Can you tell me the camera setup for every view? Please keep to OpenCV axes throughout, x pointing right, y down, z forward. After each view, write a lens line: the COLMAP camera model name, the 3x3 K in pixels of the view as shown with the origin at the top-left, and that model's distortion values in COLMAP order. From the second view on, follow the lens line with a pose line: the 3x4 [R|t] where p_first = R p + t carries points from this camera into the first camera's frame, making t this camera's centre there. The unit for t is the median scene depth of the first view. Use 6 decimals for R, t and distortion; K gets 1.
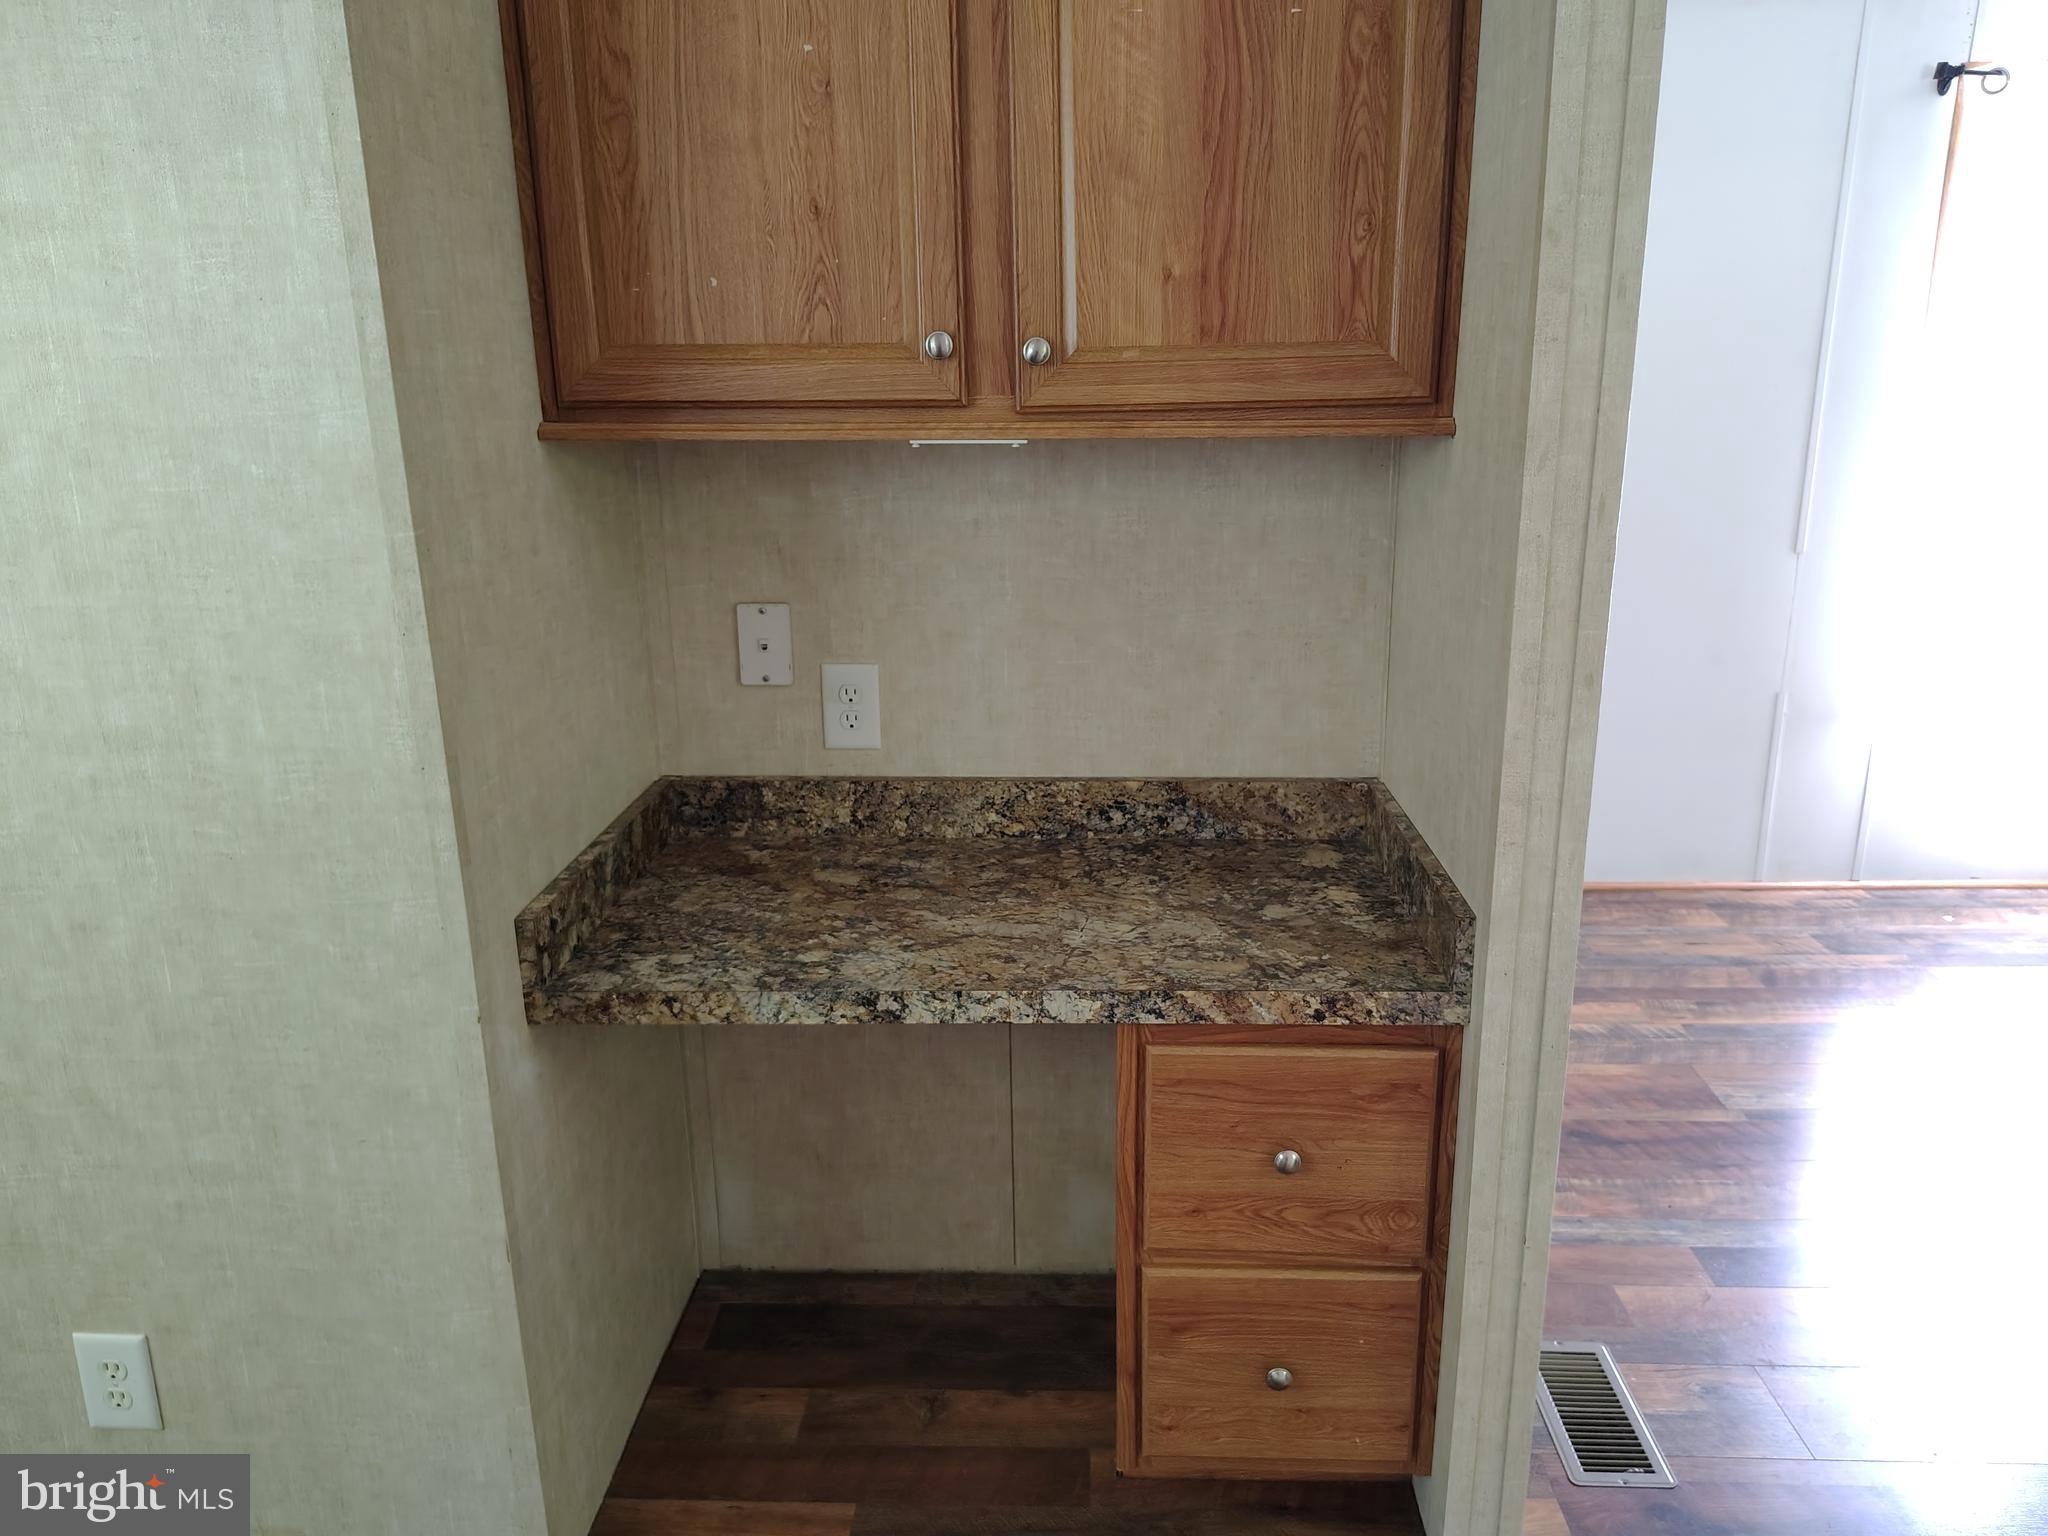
lens RADIAL K [[1429.4, 0, 1022.5], [0, 1429.4, 762.0], [0, 0, 1]] dist [0.029925, -0.037405]
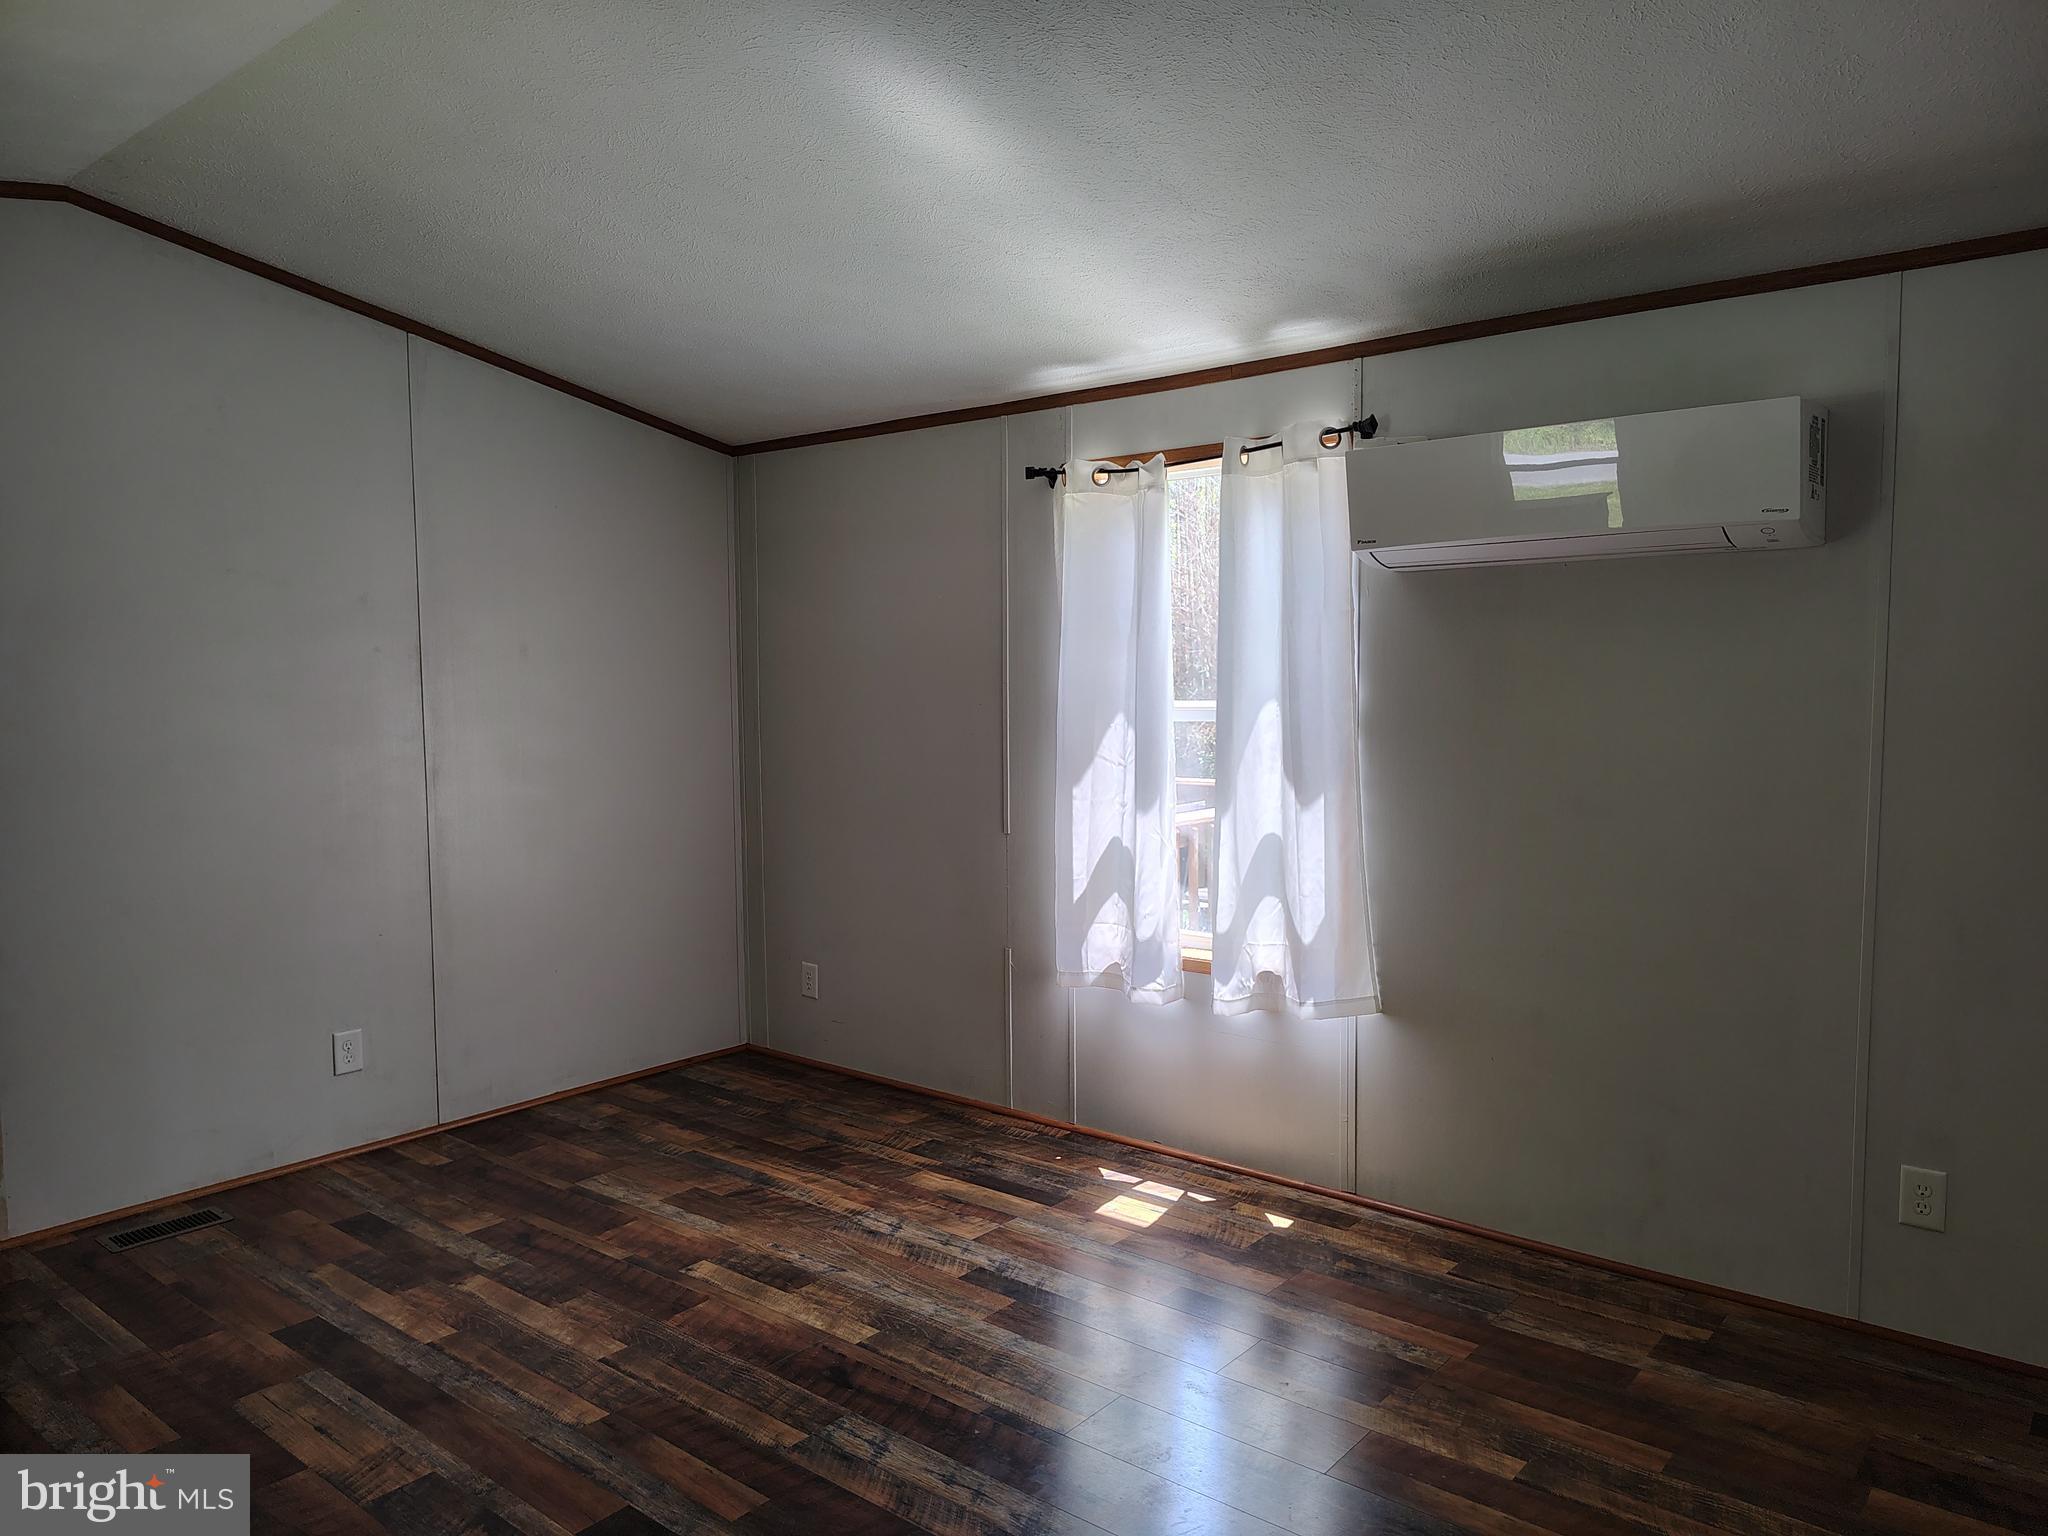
lens RADIAL K [[1429.4, 0, 1027.4], [0, 1429.4, 772.4], [0, 0, 1]] dist [0.029925, -0.037405]
pose [[0.803349, 0.059557, -0.592523, 1.323506], [-0.164670, 0.978407, -0.124918, -0.046600], [0.572289, 0.197923, 0.795809, 0.018701]]
